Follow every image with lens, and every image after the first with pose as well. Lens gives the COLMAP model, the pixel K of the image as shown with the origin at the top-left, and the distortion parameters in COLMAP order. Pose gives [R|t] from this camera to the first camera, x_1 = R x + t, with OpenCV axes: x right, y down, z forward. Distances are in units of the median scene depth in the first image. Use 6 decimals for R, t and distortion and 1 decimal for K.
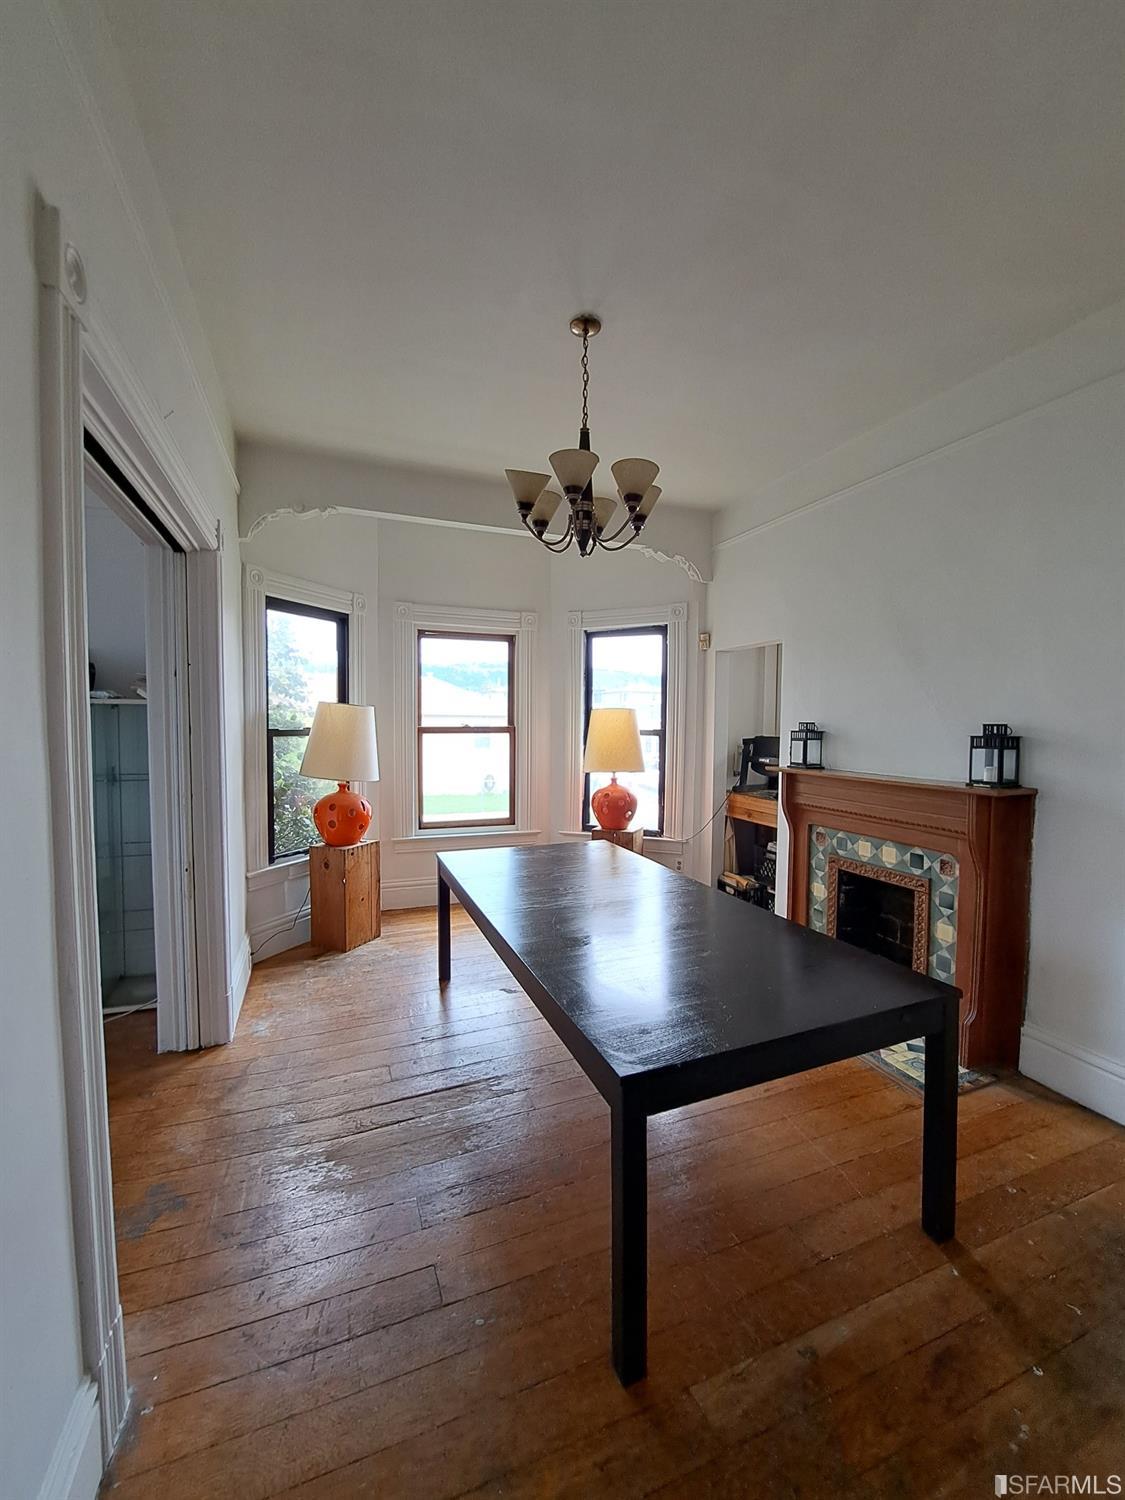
lens RADIAL K [[605.9, 0, 562.5], [0, 605.9, 750.0], [0, 0, 1]] dist [-0.000618, 0.000072]
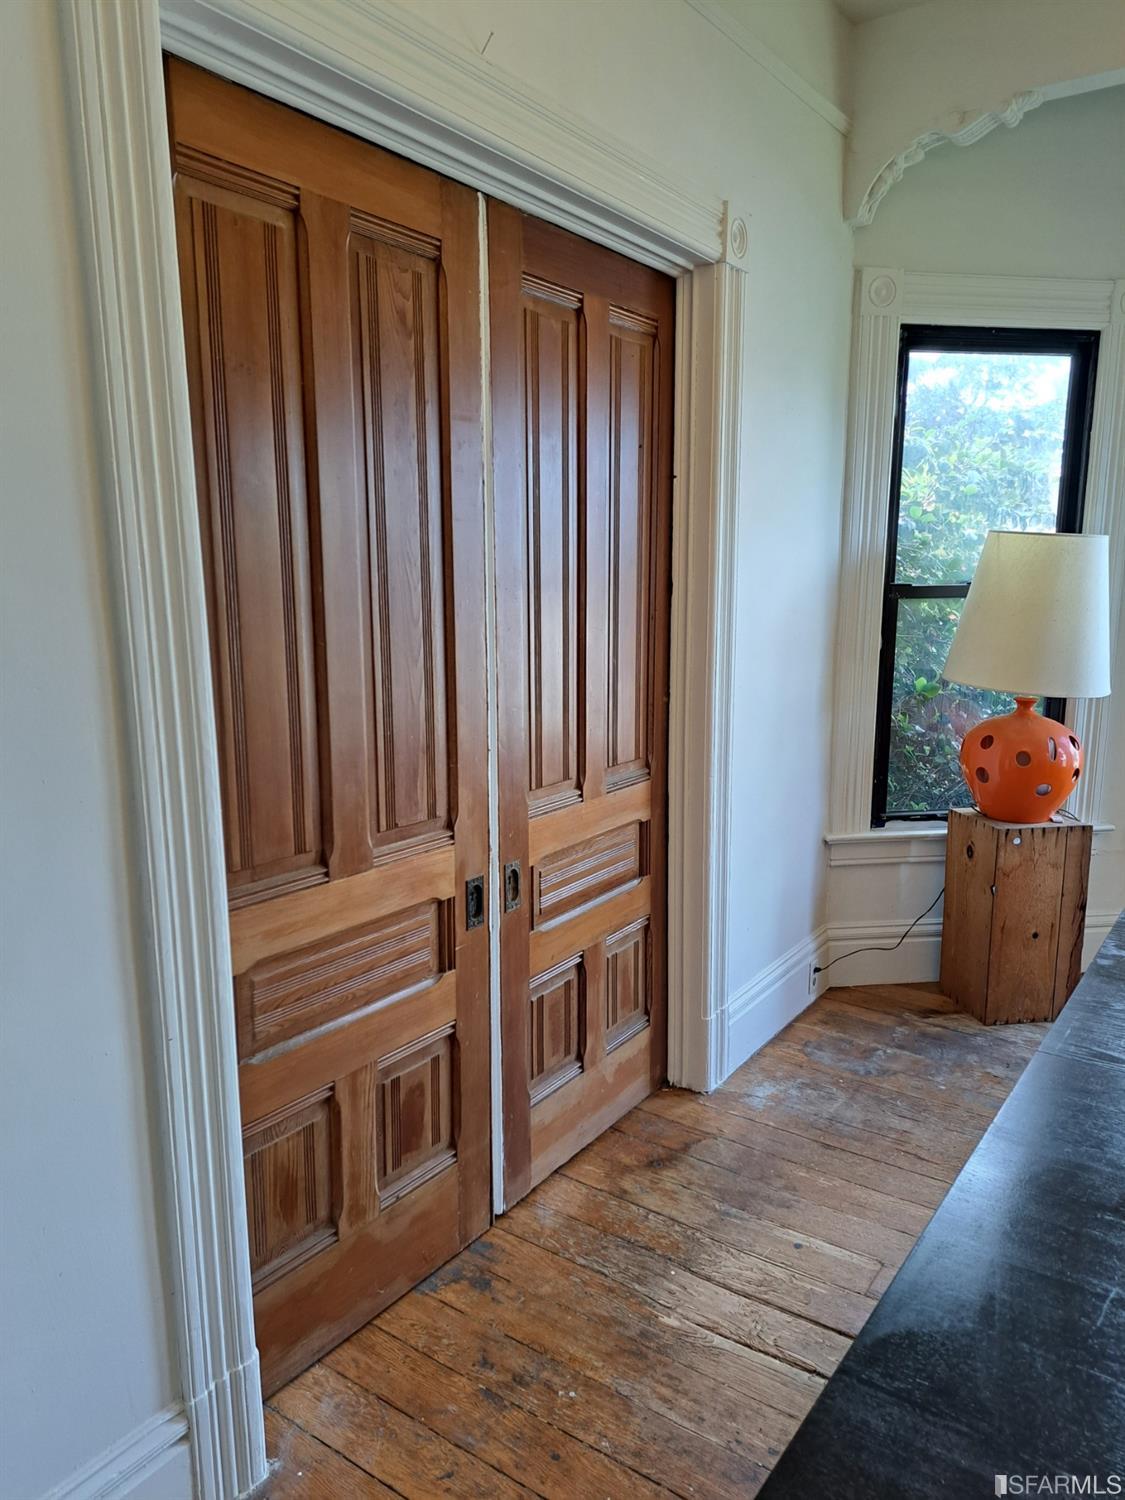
lens RADIAL K [[1096.1, 0, 562.5], [0, 1096.1, 750.0], [0, 0, 1]] dist [0.042562, 0.000025]
pose [[0.562518, 0.141900, -0.814517, 0.179580], [-0.044788, 0.988945, 0.141357, -0.013160], [0.825571, -0.043036, 0.562655, 0.199778]]
